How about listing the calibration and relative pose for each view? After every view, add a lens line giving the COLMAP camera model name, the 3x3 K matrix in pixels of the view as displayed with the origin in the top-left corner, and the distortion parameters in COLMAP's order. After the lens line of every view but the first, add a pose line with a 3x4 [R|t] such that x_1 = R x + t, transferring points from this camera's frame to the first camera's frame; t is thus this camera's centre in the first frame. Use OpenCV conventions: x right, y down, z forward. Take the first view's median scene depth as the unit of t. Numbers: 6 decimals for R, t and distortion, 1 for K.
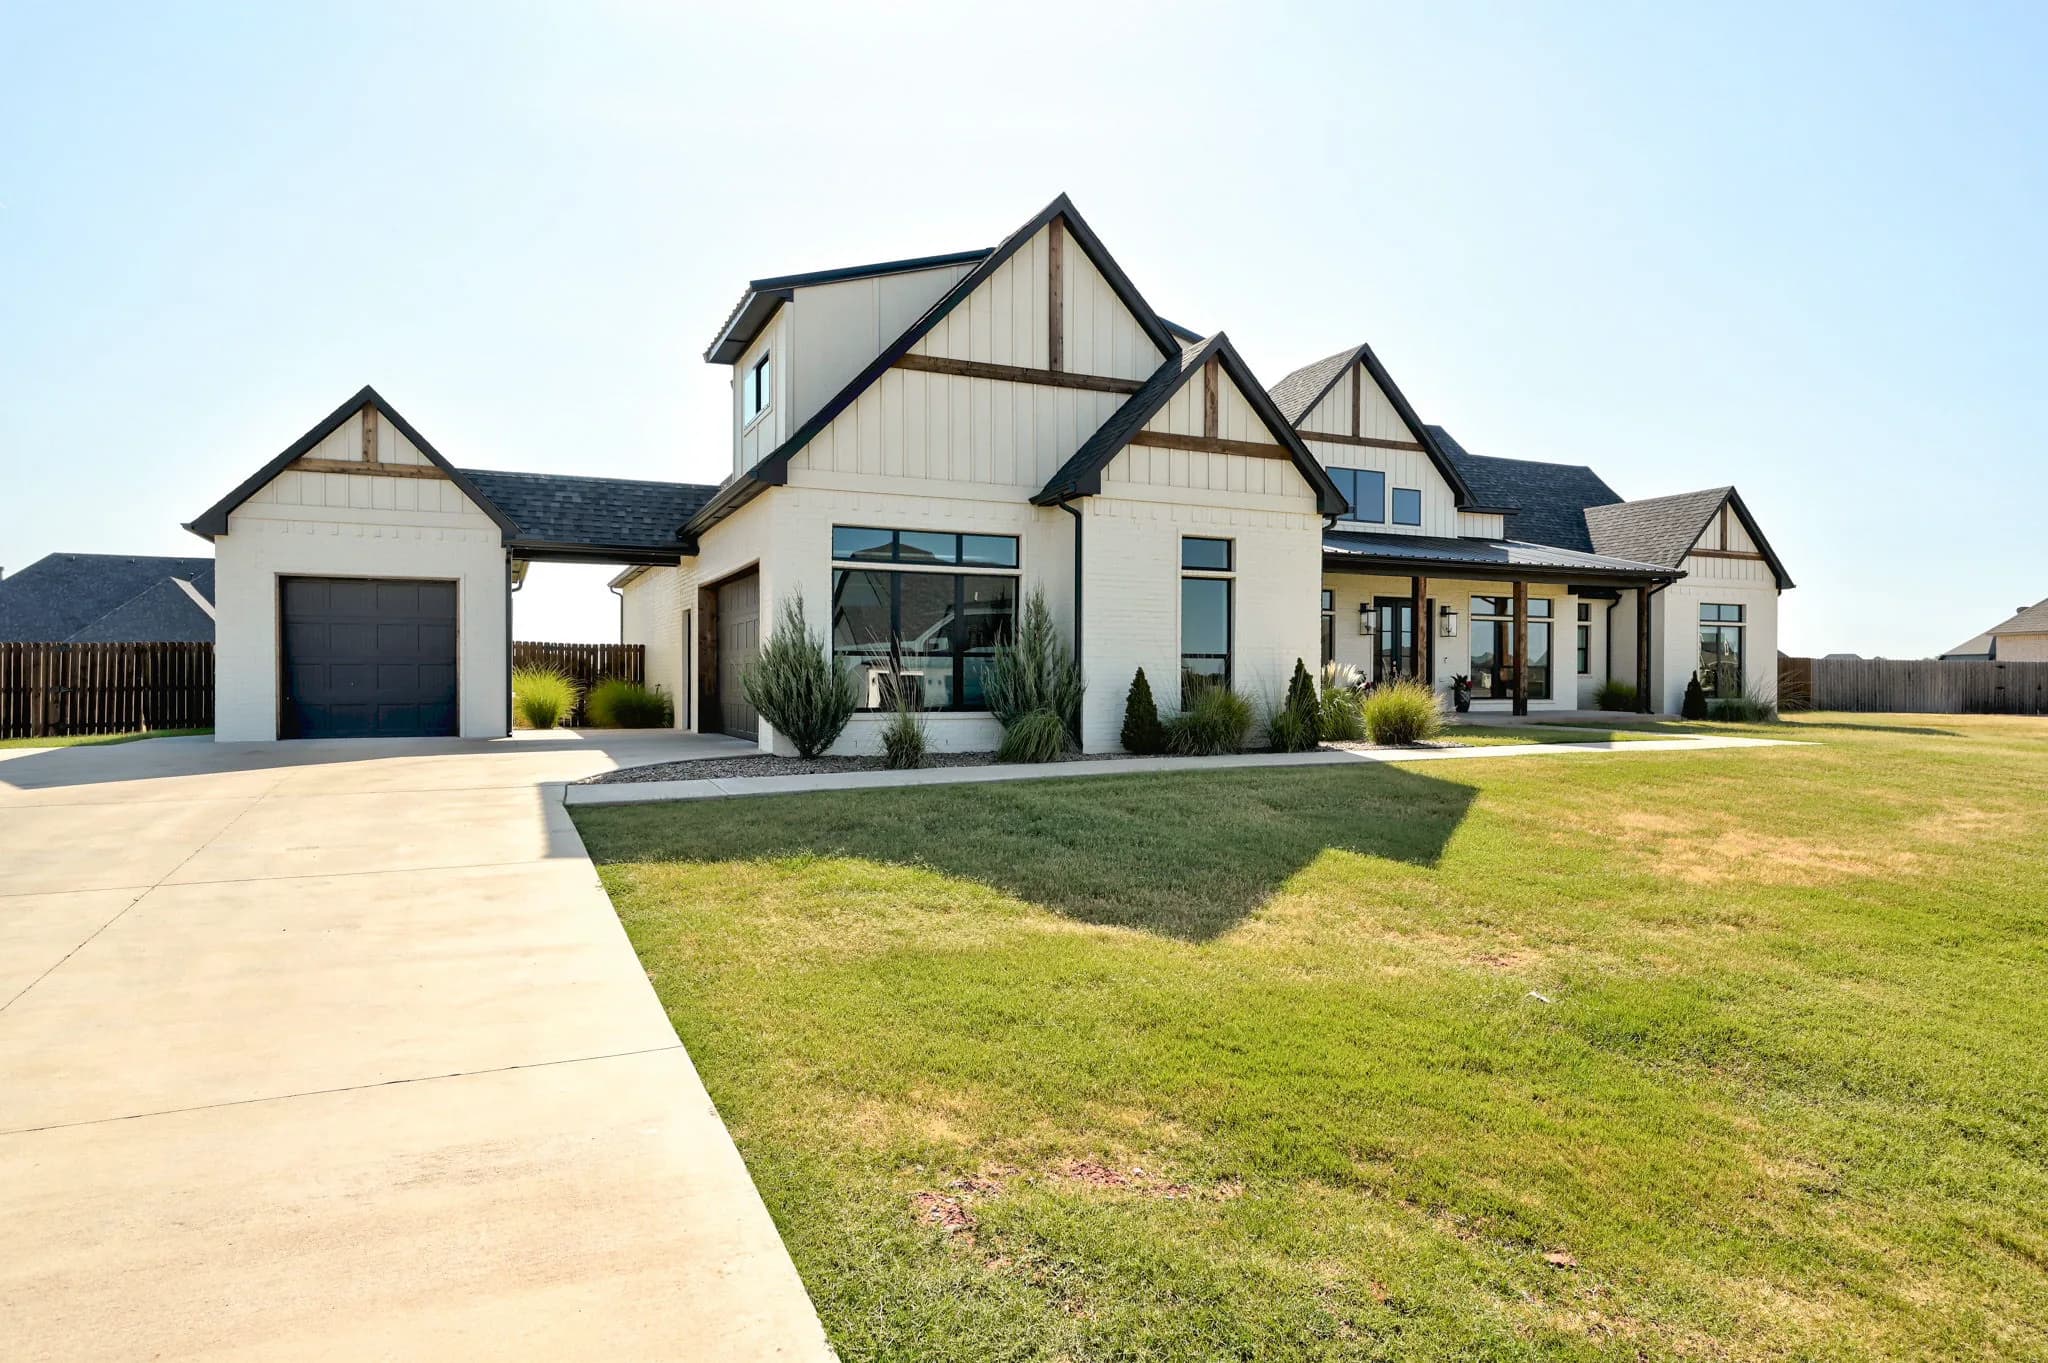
lens RADIAL K [[1090.3, 0, 1070.9], [0, 1090.3, 696.0], [0, 0, 1]] dist [-0.005183, 0.007267]
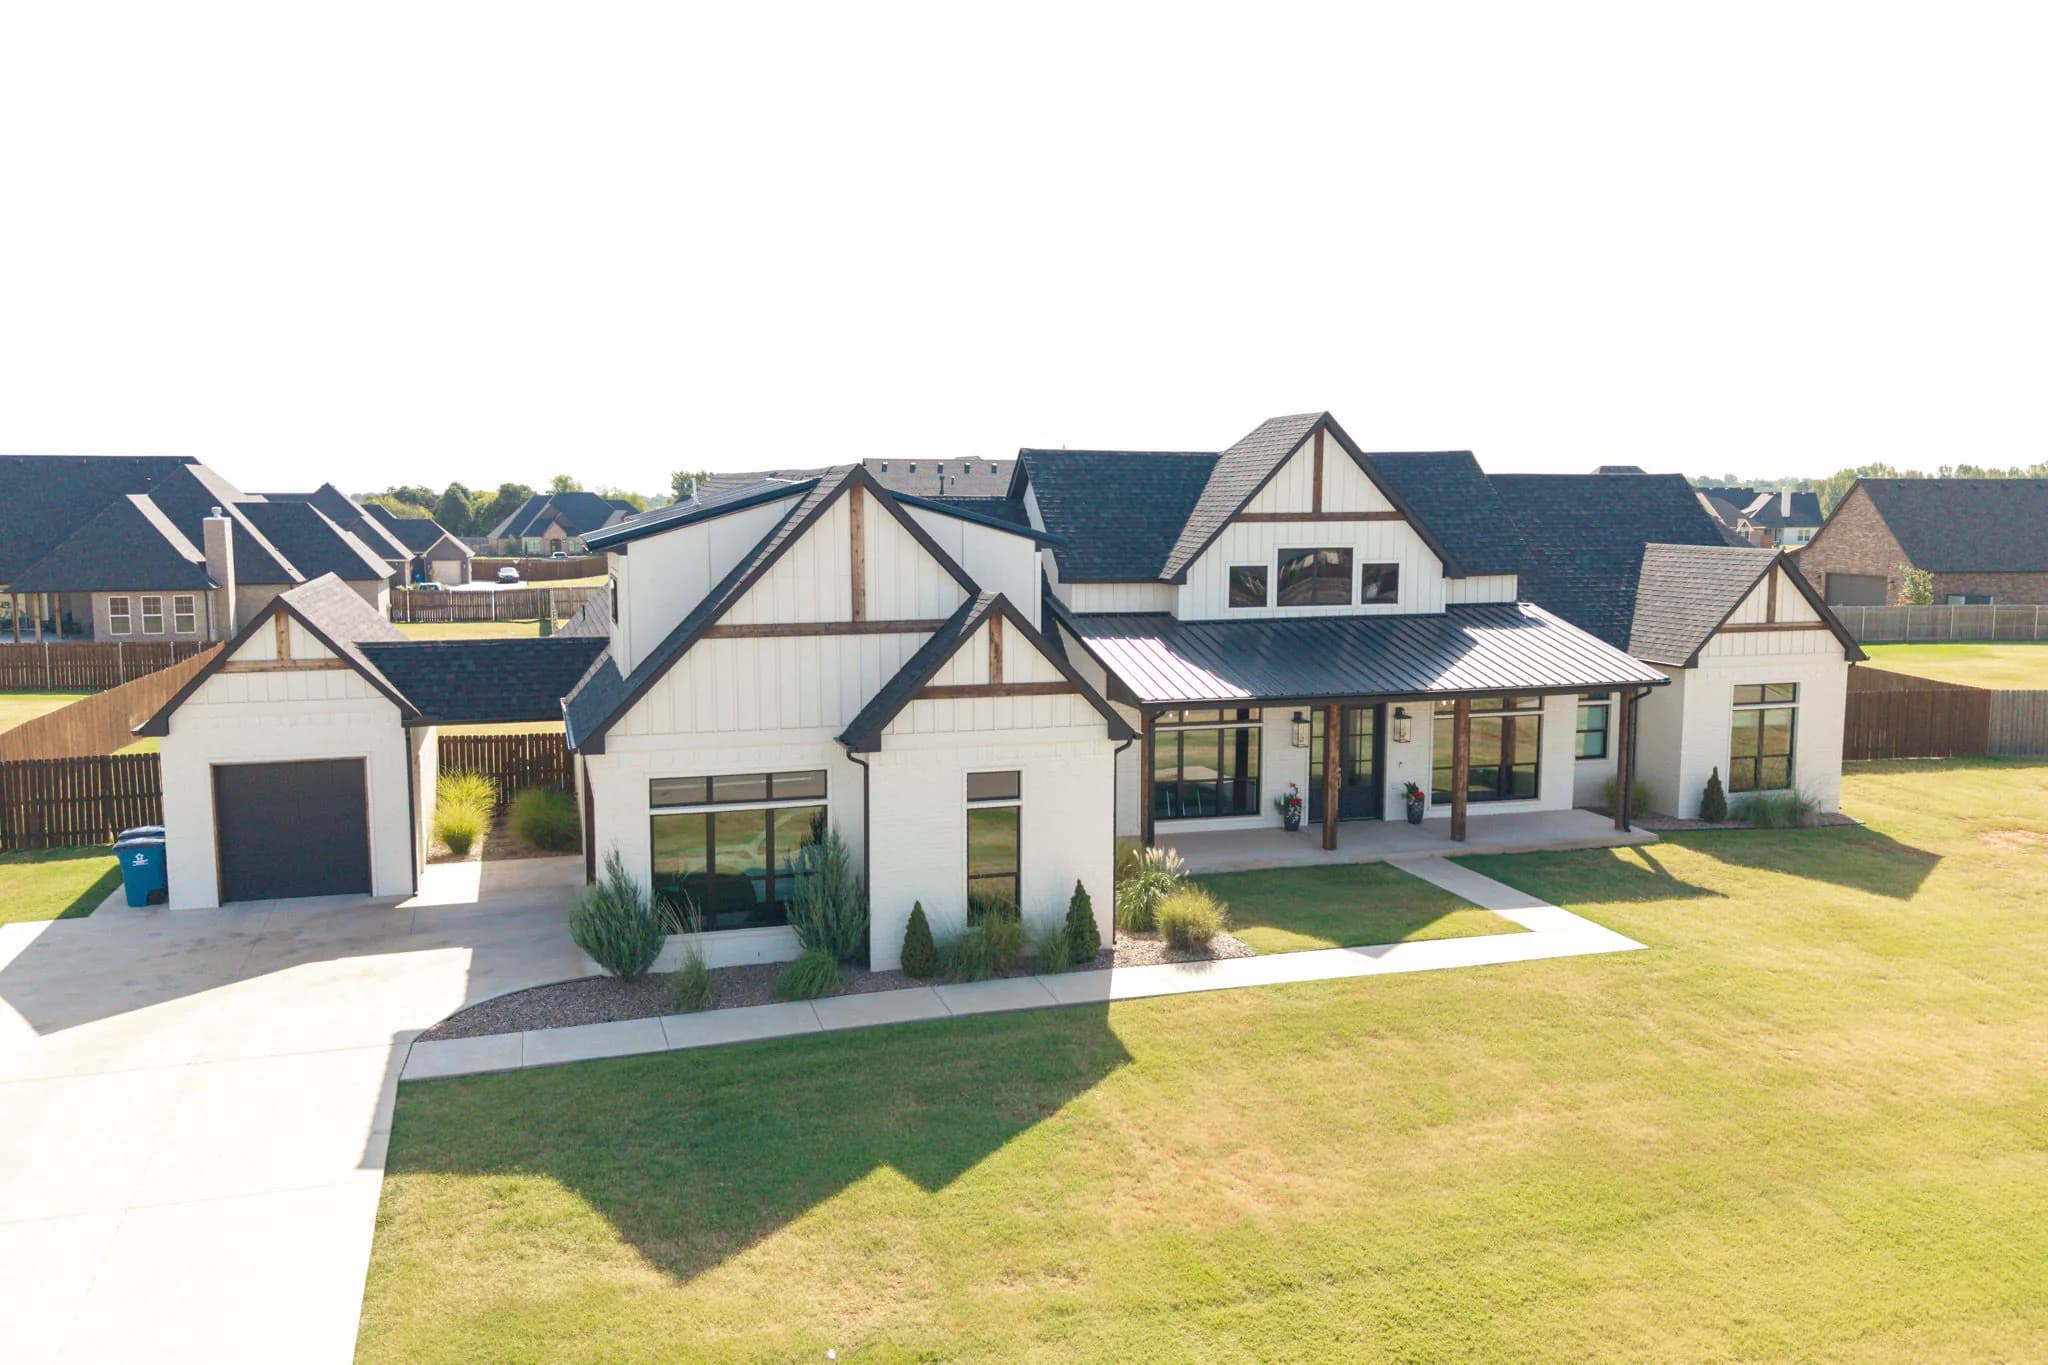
lens RADIAL K [[1536.0, 0, 1103.0], [0, 1536.0, 686.1], [0, 0, 1]] dist [0.020168, -0.026896]
pose [[0.993540, 0.013197, -0.112714, 0.367868], [-0.002461, 0.995488, 0.094859, -0.342090], [0.113457, -0.093969, 0.989089, -0.467637]]
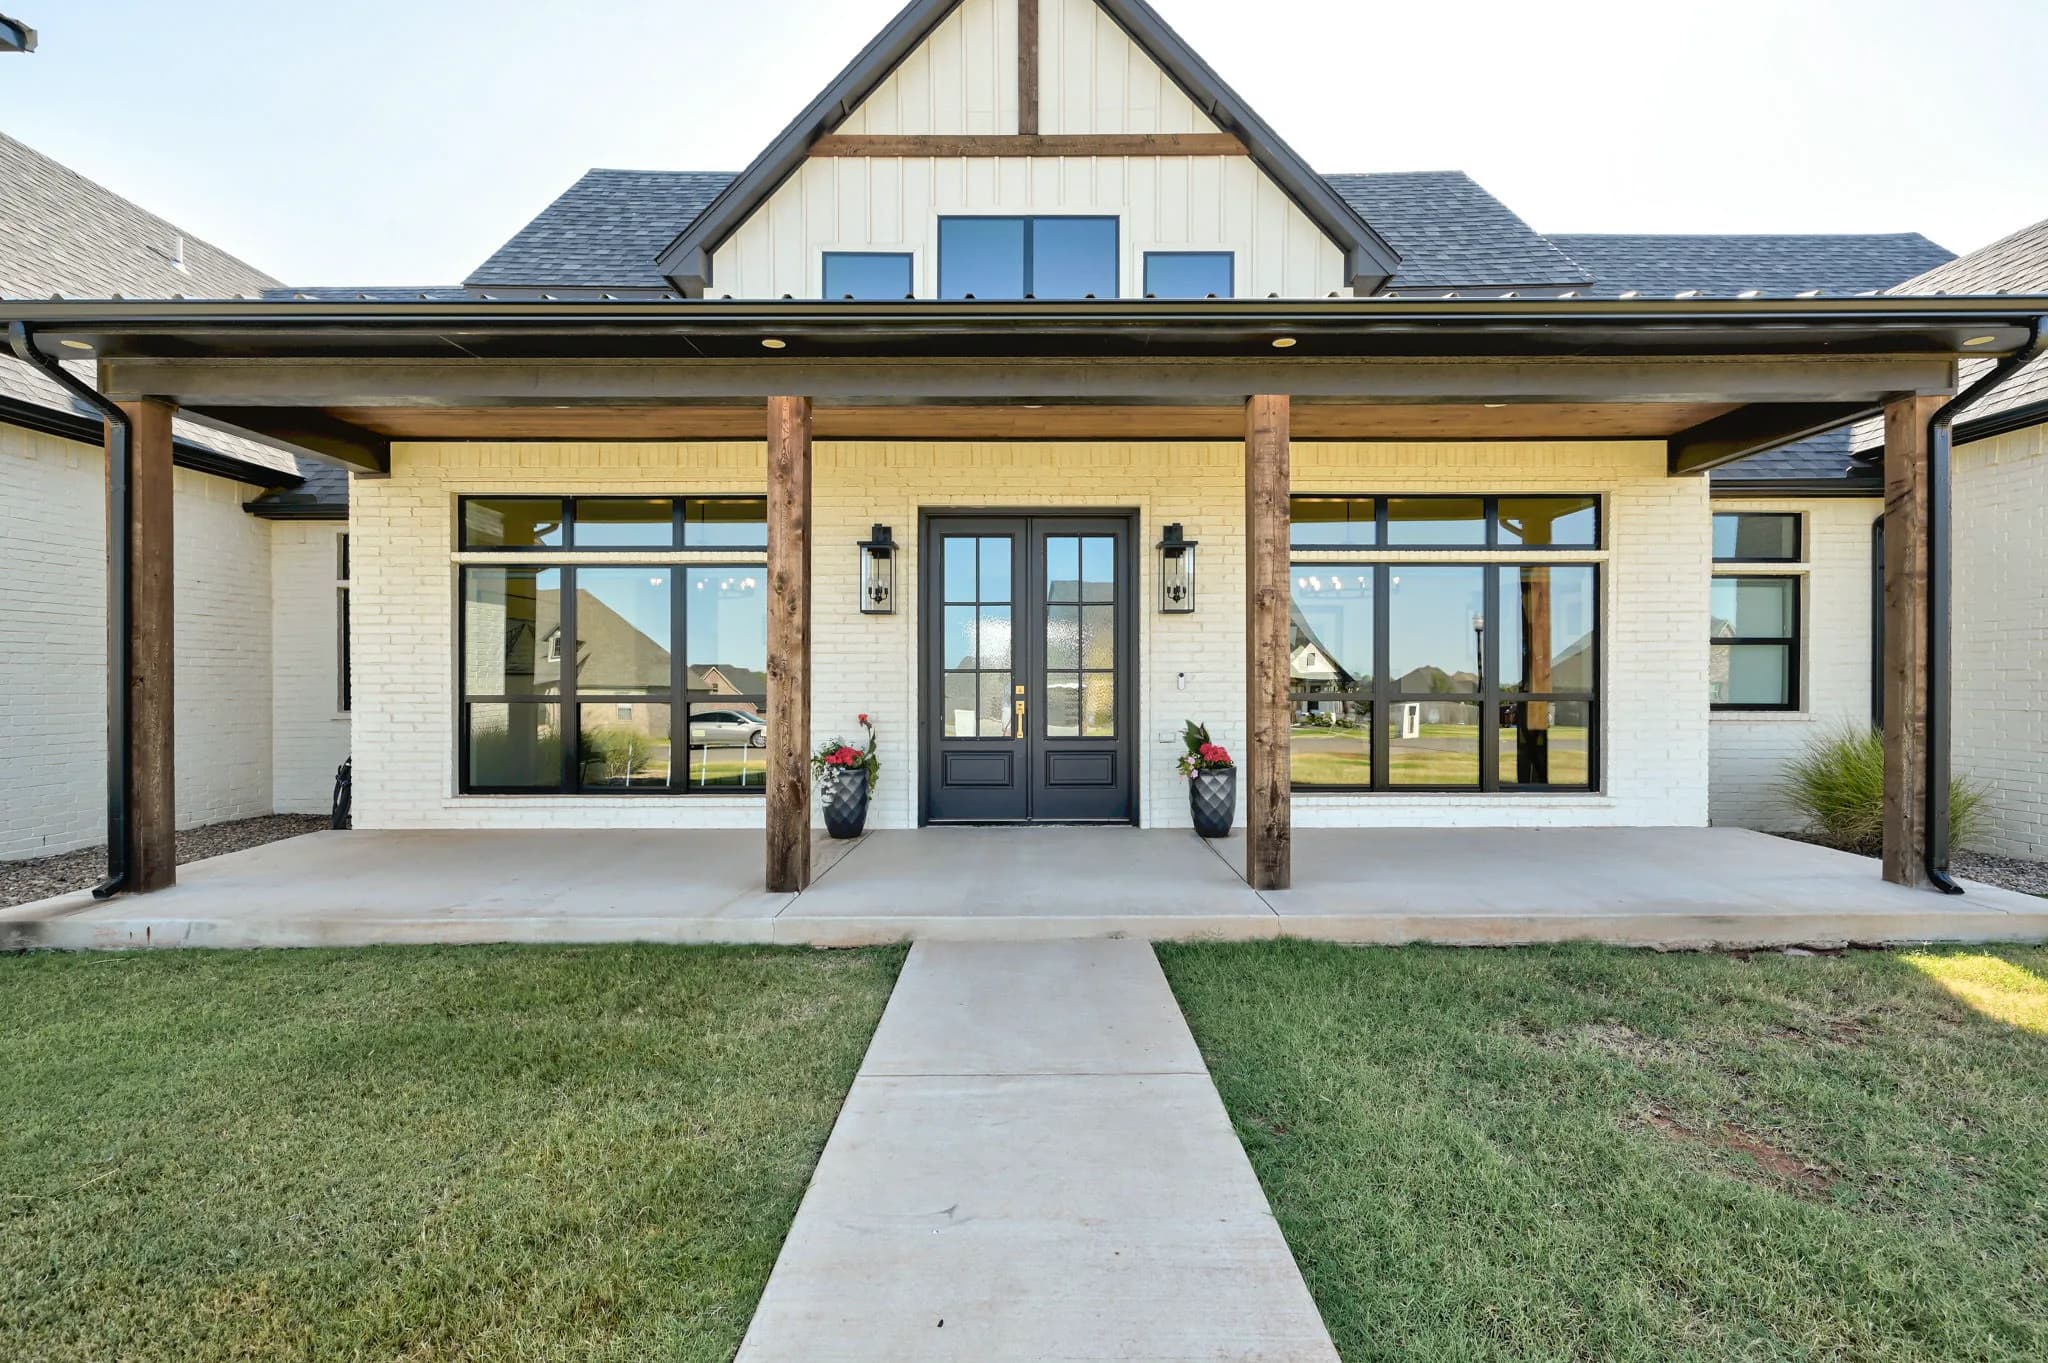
lens RADIAL K [[959.9, 0, 1057.9], [0, 959.9, 674.7], [0, 0, 1]] dist [-0.014570, -0.000952]
pose [[0.916820, -0.006001, -0.399257, 0.659171], [-0.002587, 0.999777, -0.020966, -0.044414], [0.399293, 0.020255, 0.916599, 1.085499]]
